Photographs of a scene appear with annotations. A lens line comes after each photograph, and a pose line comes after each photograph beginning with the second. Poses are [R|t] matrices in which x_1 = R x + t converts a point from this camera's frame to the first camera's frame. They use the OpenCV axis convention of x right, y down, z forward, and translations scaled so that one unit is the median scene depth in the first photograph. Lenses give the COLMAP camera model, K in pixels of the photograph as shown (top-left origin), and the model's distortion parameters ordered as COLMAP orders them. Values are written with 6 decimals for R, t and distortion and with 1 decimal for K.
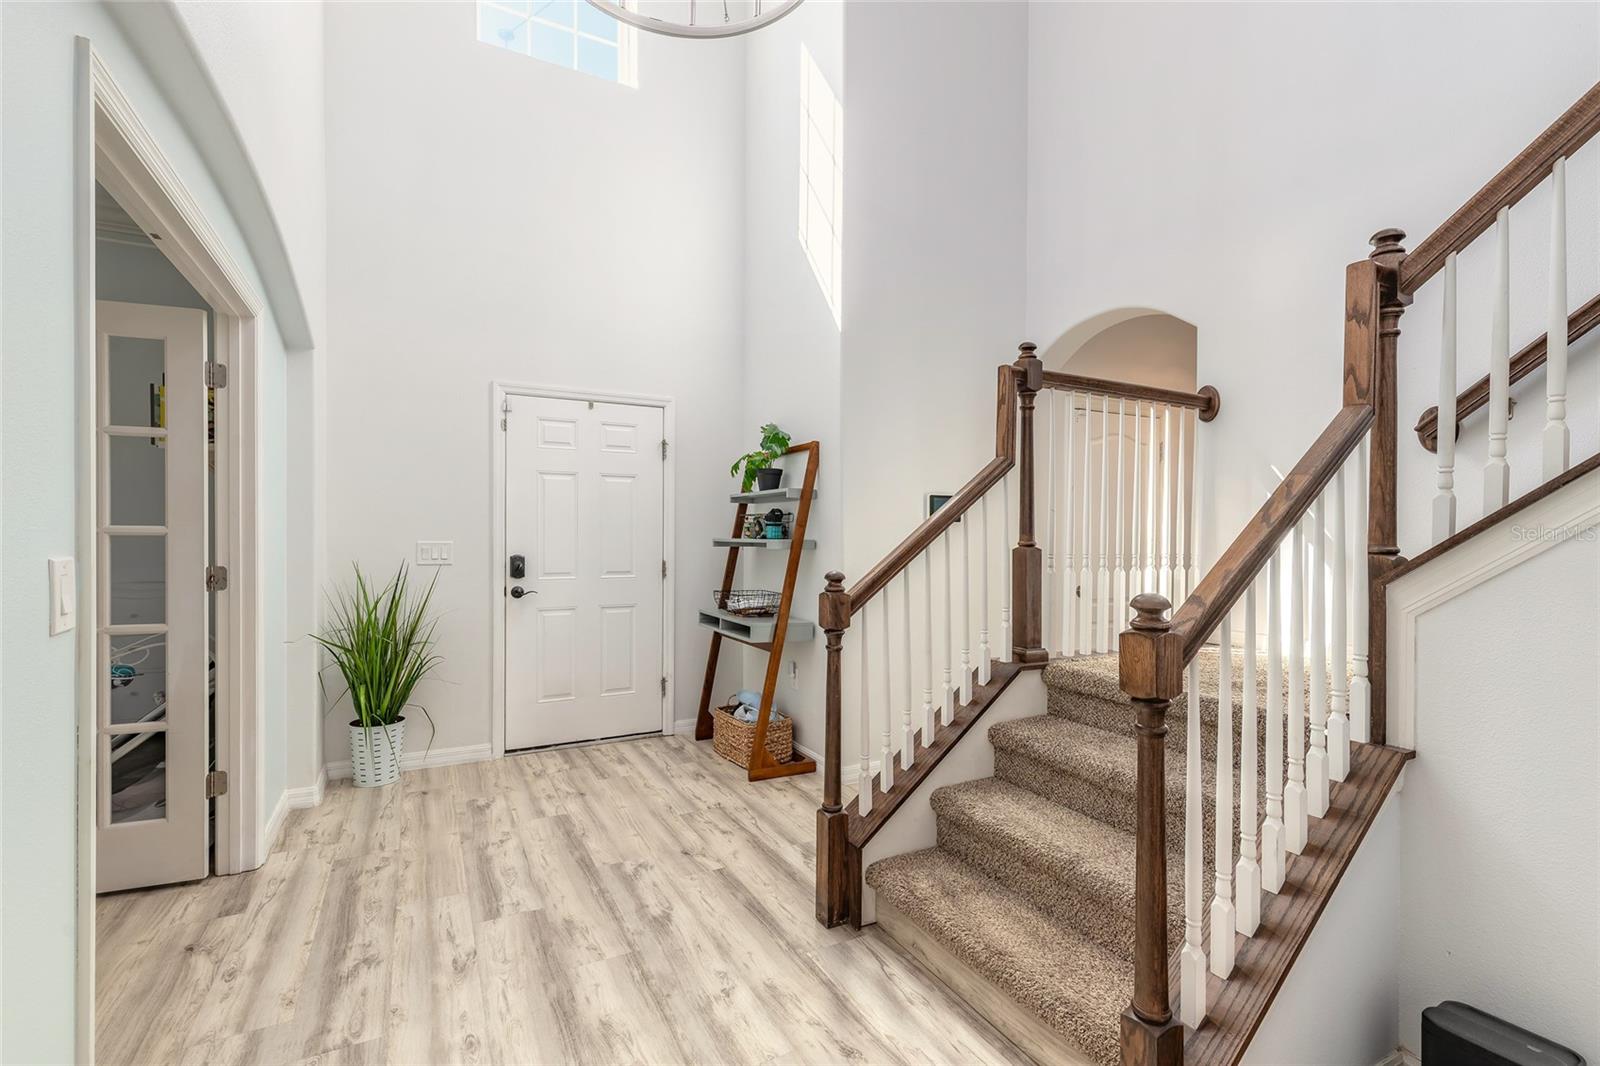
lens RADIAL K [[721.6, 0, 797.0], [0, 721.6, 539.4], [0, 0, 1]] dist [0.005383, -0.000505]
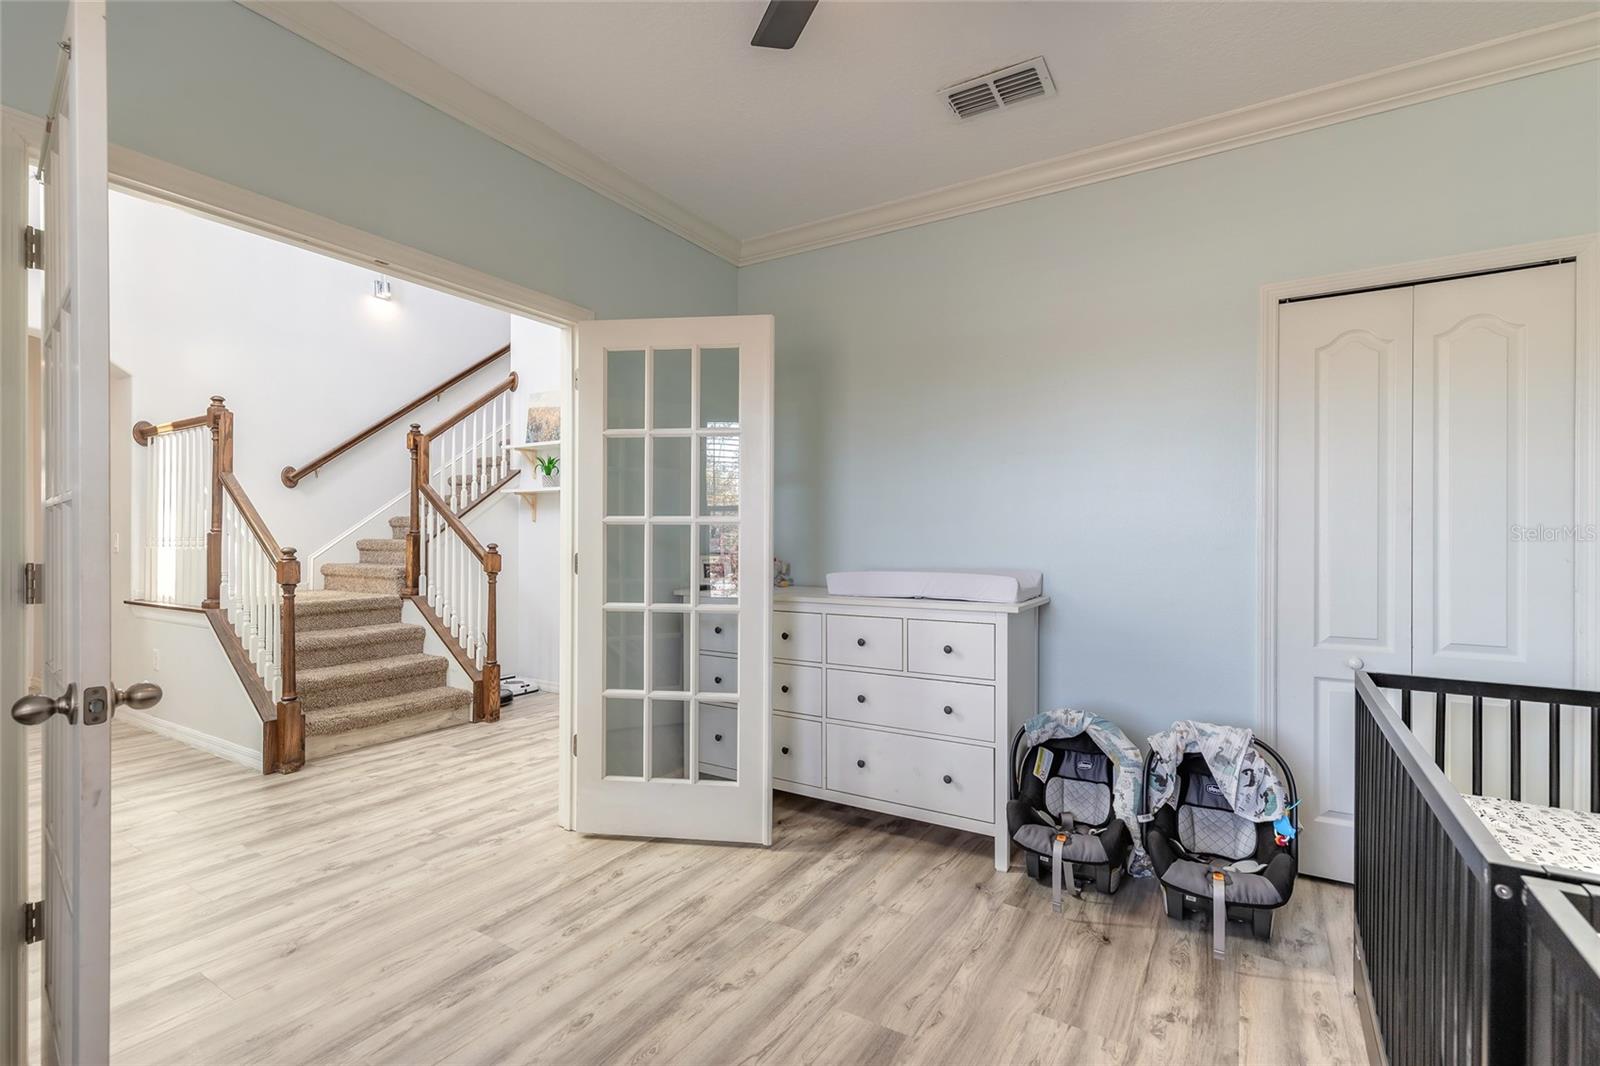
lens RADIAL K [[721.6, 0, 797.0], [0, 721.6, 539.4], [0, 0, 1]] dist [0.005383, -0.000505]
pose [[-0.507371, -0.007130, 0.861698, -2.121388], [-0.000651, 0.999969, 0.007891, 0.017116], [-0.861728, 0.003443, -0.507359, 0.970767]]
